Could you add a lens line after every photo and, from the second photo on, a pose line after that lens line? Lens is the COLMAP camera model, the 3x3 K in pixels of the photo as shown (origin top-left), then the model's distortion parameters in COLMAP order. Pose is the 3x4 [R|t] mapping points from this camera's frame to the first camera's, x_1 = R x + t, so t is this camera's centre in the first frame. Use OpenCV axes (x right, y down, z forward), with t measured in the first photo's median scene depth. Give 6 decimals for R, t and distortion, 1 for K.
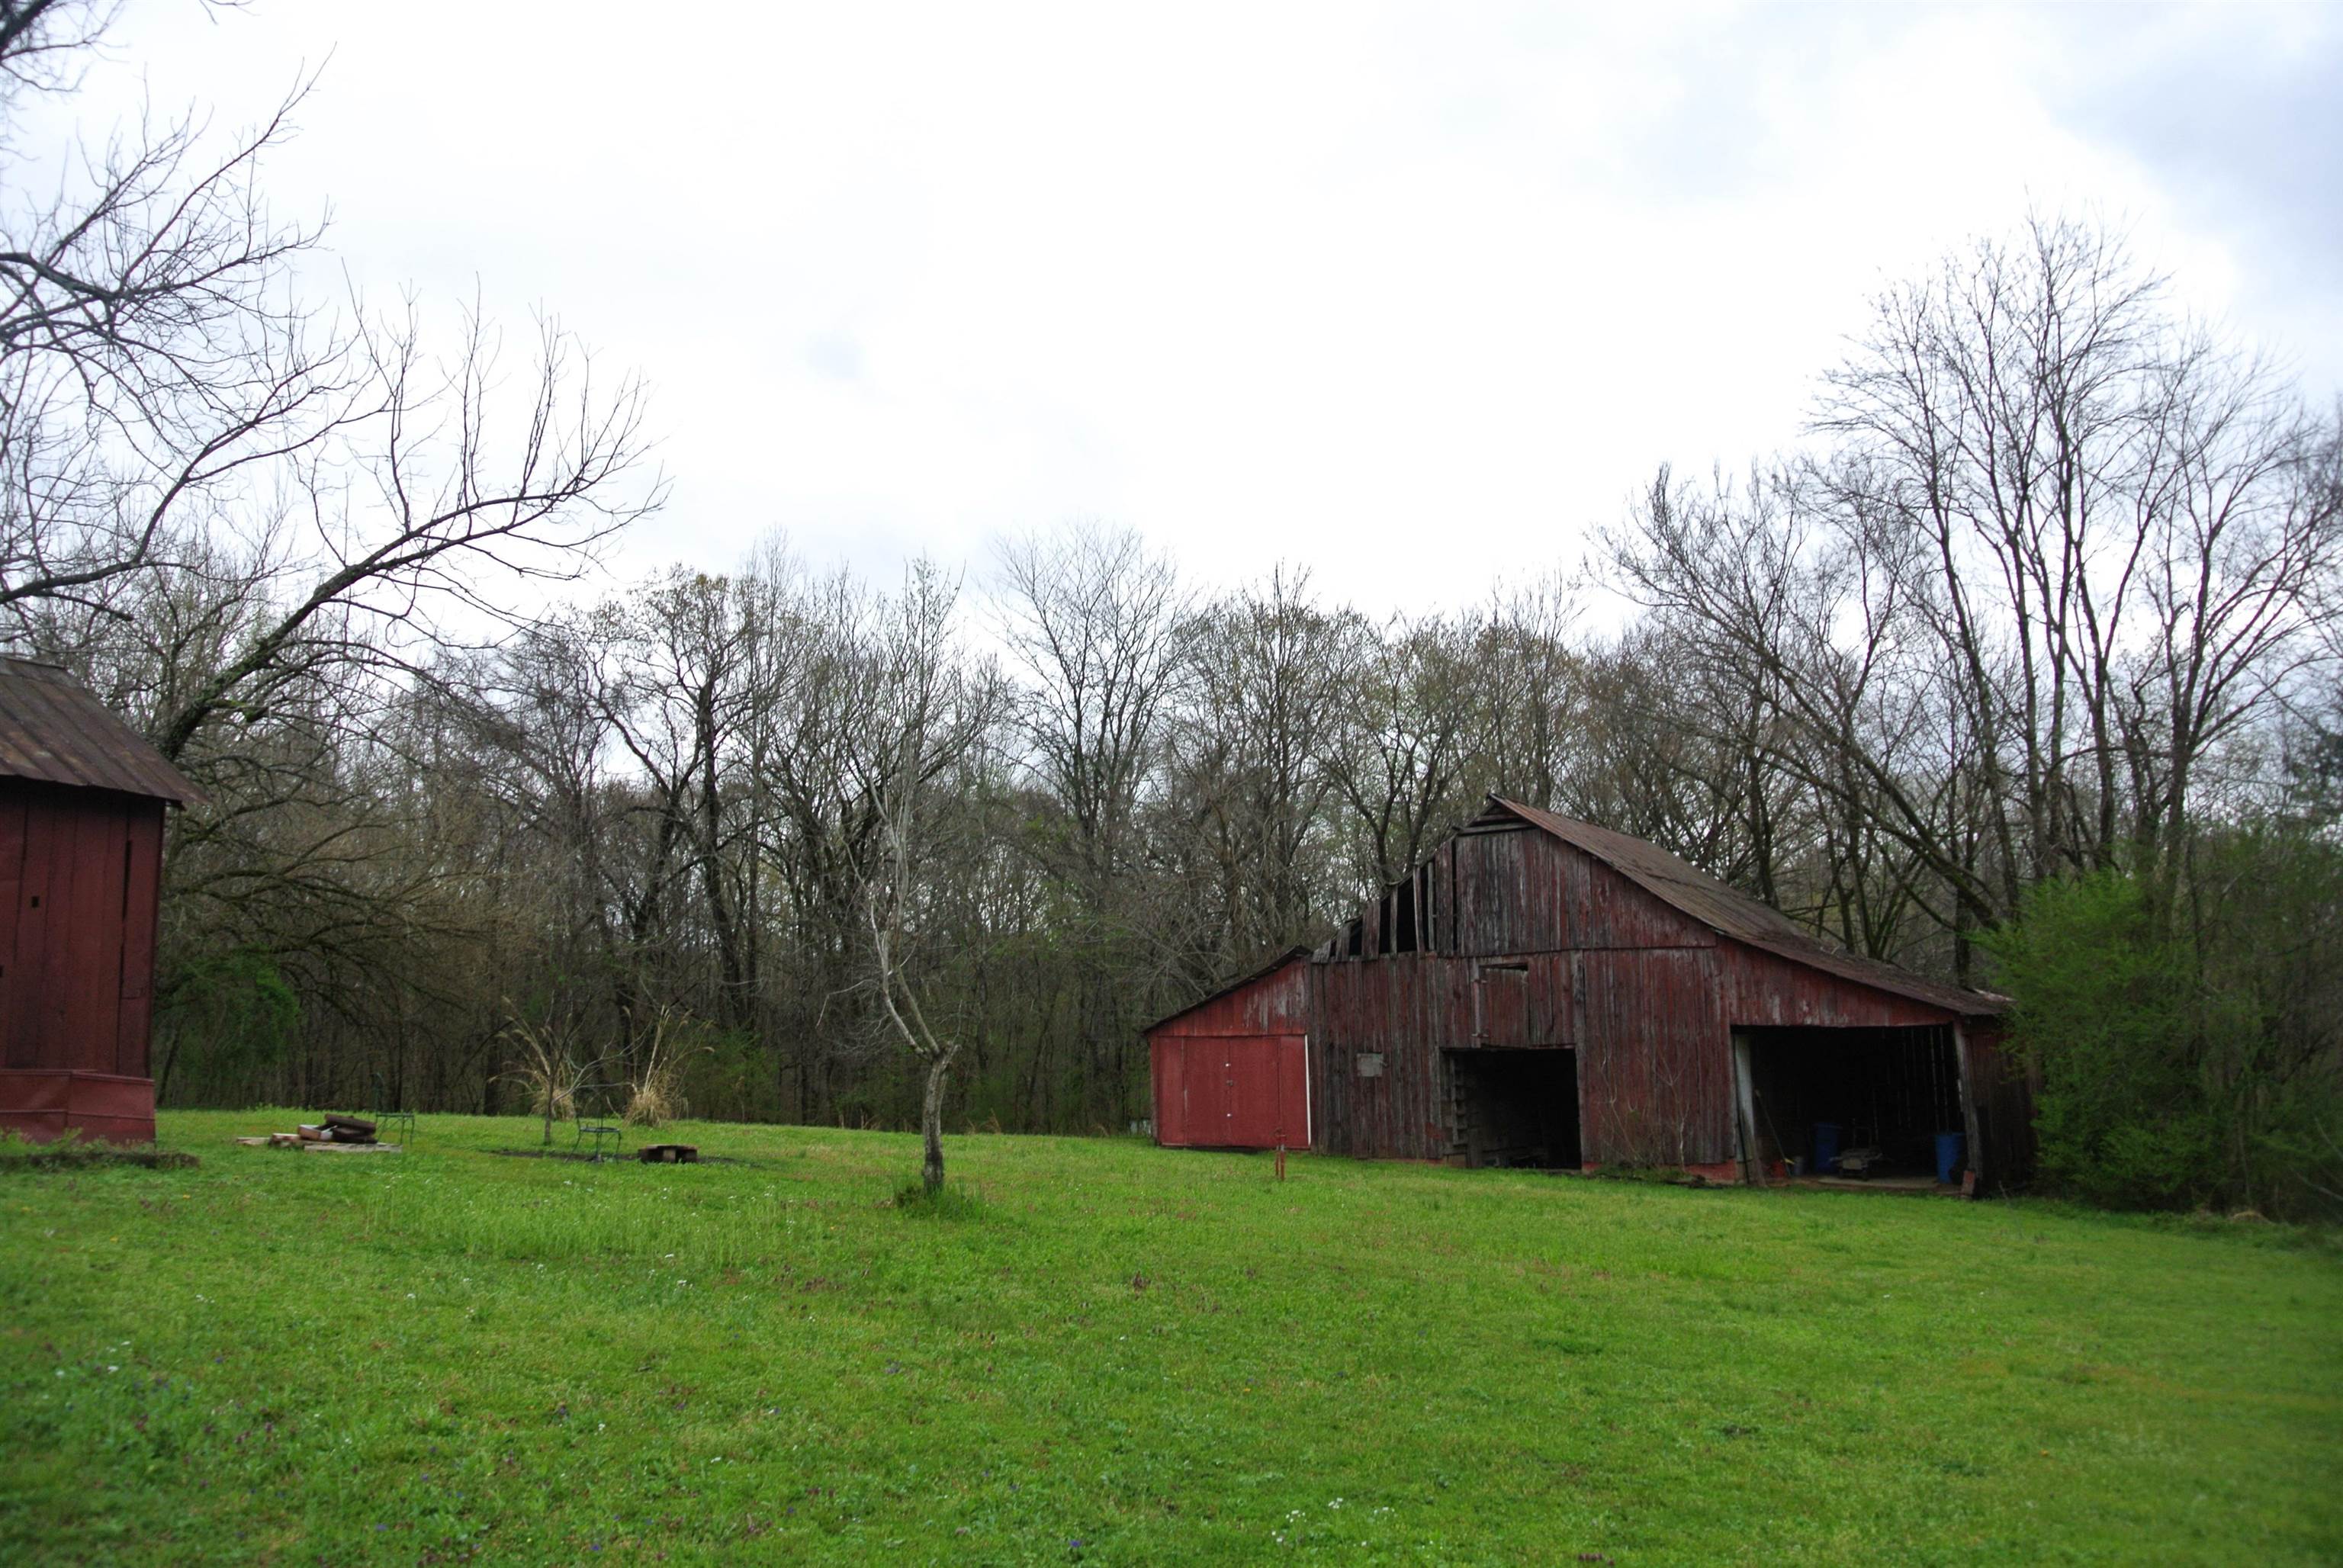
lens RADIAL K [[1819.5, 0, 1171.5], [0, 1819.5, 784.0], [0, 0, 1]] dist [-0.076870, 0.011310]
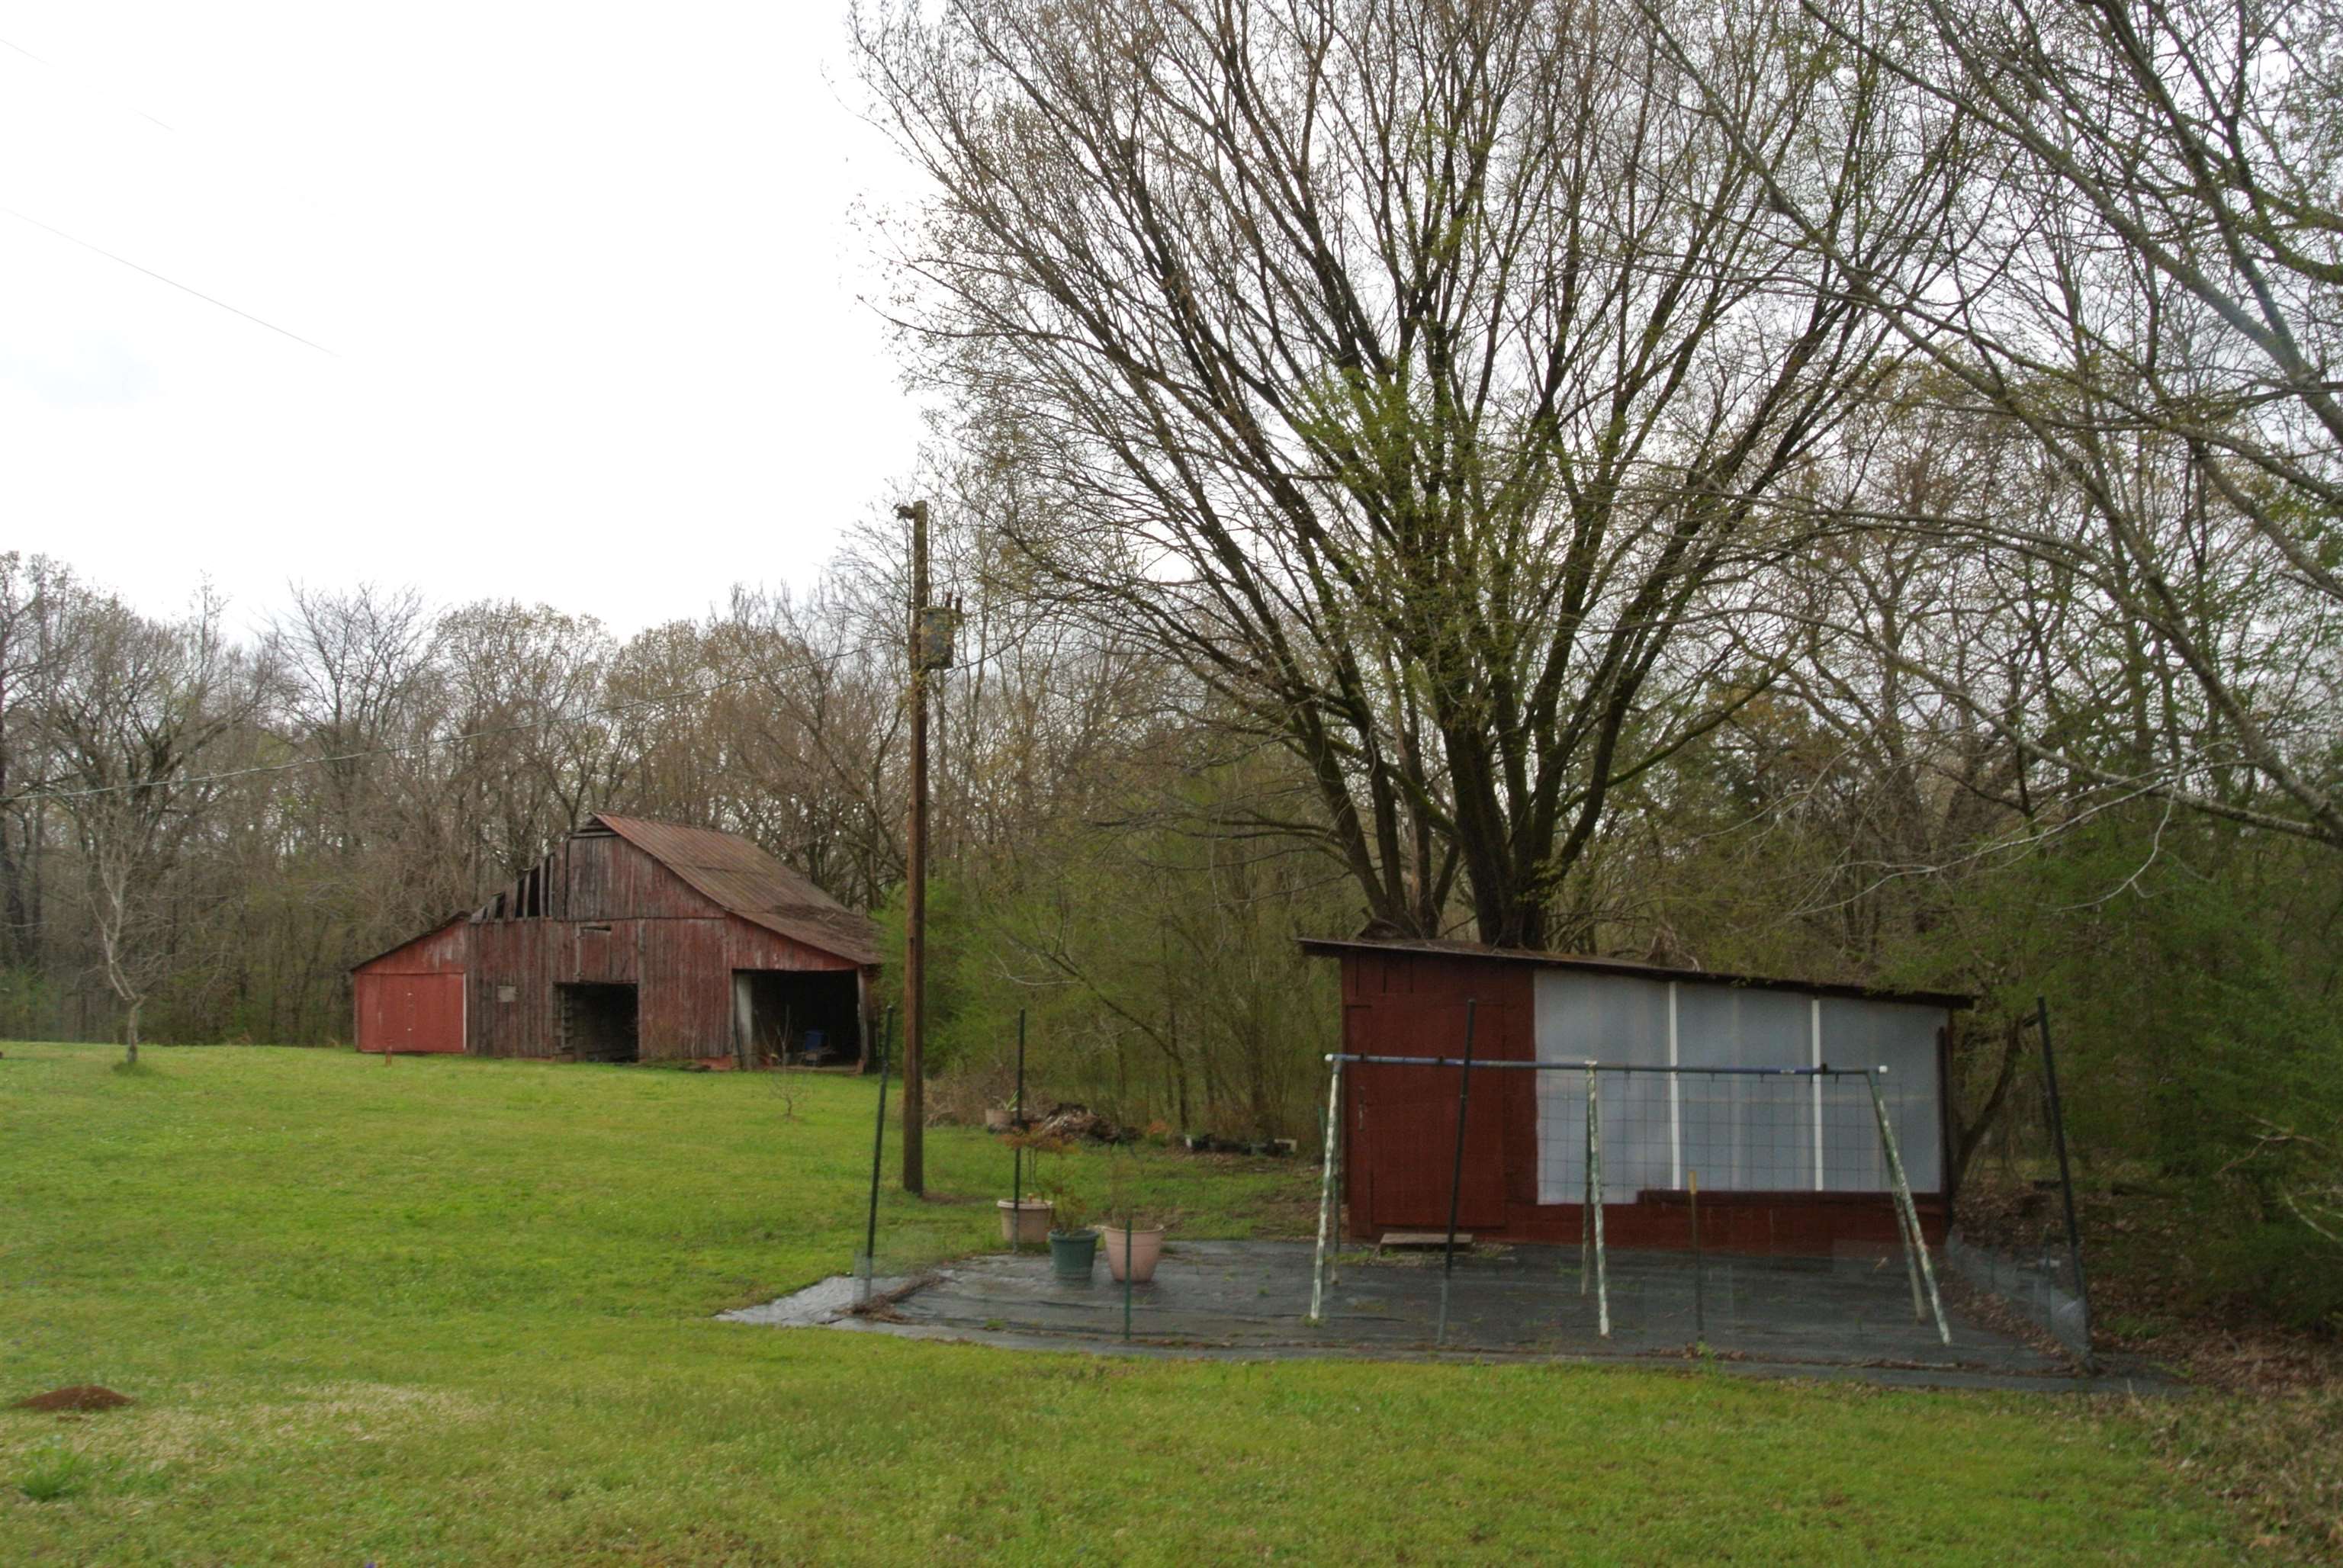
lens RADIAL K [[1819.5, 0, 1171.5], [0, 1819.5, 784.0], [0, 0, 1]] dist [-0.076870, 0.011310]
pose [[0.941282, 0.025126, 0.336684, 0.125125], [-0.040727, 0.998395, 0.039356, -0.094441], [-0.335155, -0.050758, 0.940795, -0.542925]]
